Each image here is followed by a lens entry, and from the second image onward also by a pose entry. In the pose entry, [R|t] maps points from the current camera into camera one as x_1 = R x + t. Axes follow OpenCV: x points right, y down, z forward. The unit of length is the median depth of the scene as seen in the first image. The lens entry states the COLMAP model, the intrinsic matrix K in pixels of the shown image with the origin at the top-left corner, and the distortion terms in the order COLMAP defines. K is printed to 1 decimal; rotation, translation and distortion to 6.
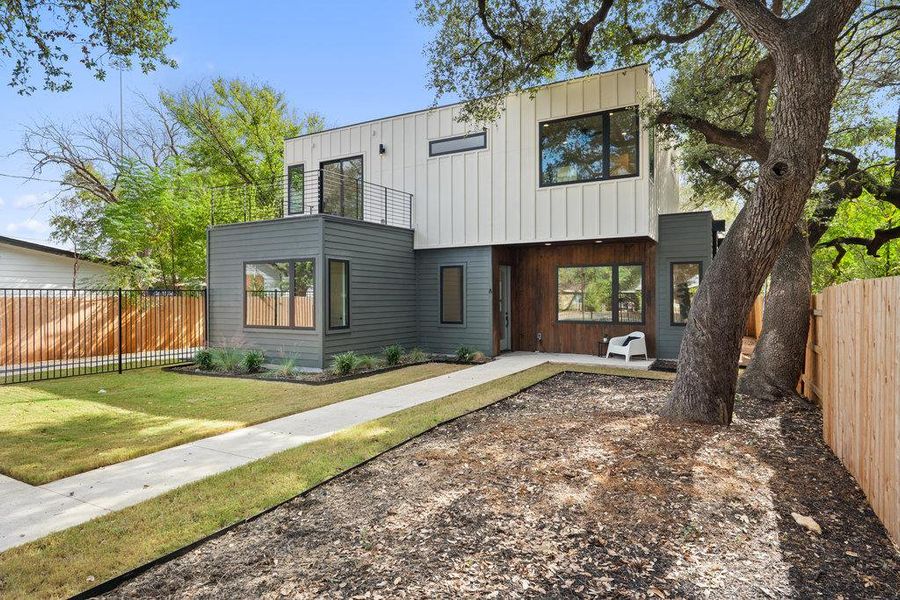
lens RADIAL K [[519.8, 0, 450.0], [0, 519.8, 300.0], [0, 0, 1]] dist [-0.003256, -0.000395]
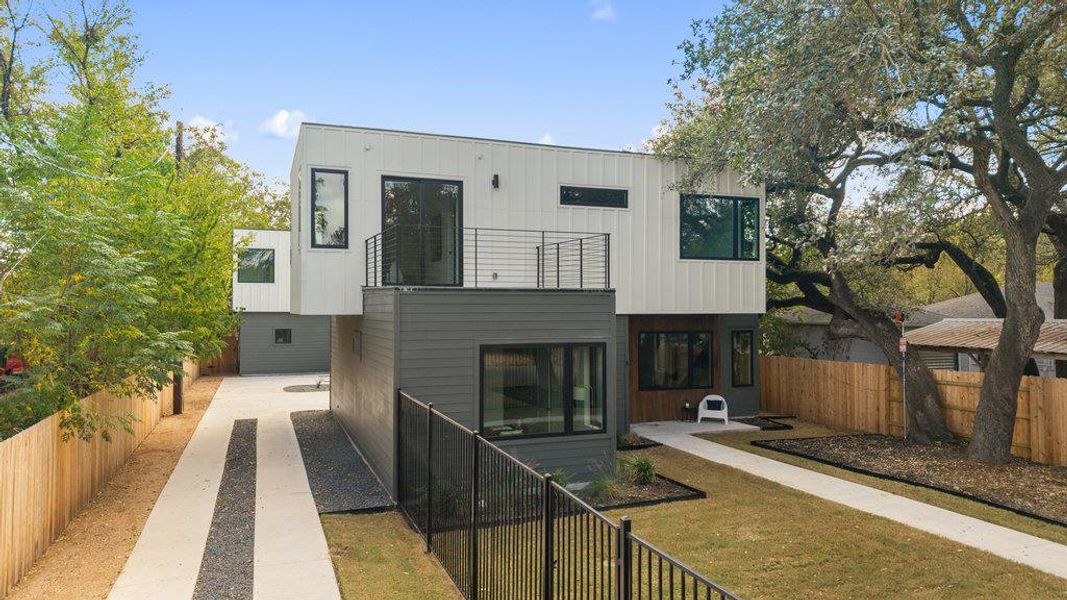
lens RADIAL K [[715.6, 0, 533.5], [0, 715.6, 300.0], [0, 0, 1]] dist [0.000279, -0.000014]
pose [[0.638470, 0.014067, 0.769518, -0.899319], [0.002907, 0.999782, -0.020689, -0.093721], [-0.769641, 0.015446, 0.638290, 0.289111]]
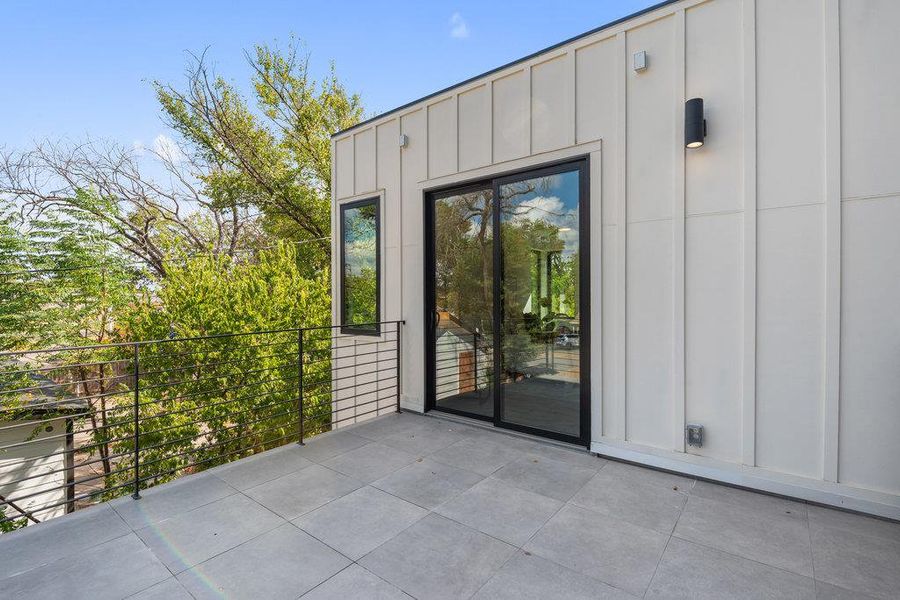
lens RADIAL K [[409.1, 0, 449.2], [0, 409.1, 302.5], [0, 0, 1]] dist [-0.002827, -0.000704]
pose [[0.989870, 0.001330, -0.141967, -0.213106], [-0.000508, 0.999983, 0.005826, -0.210609], [0.141972, -0.005695, 0.989854, 0.803166]]
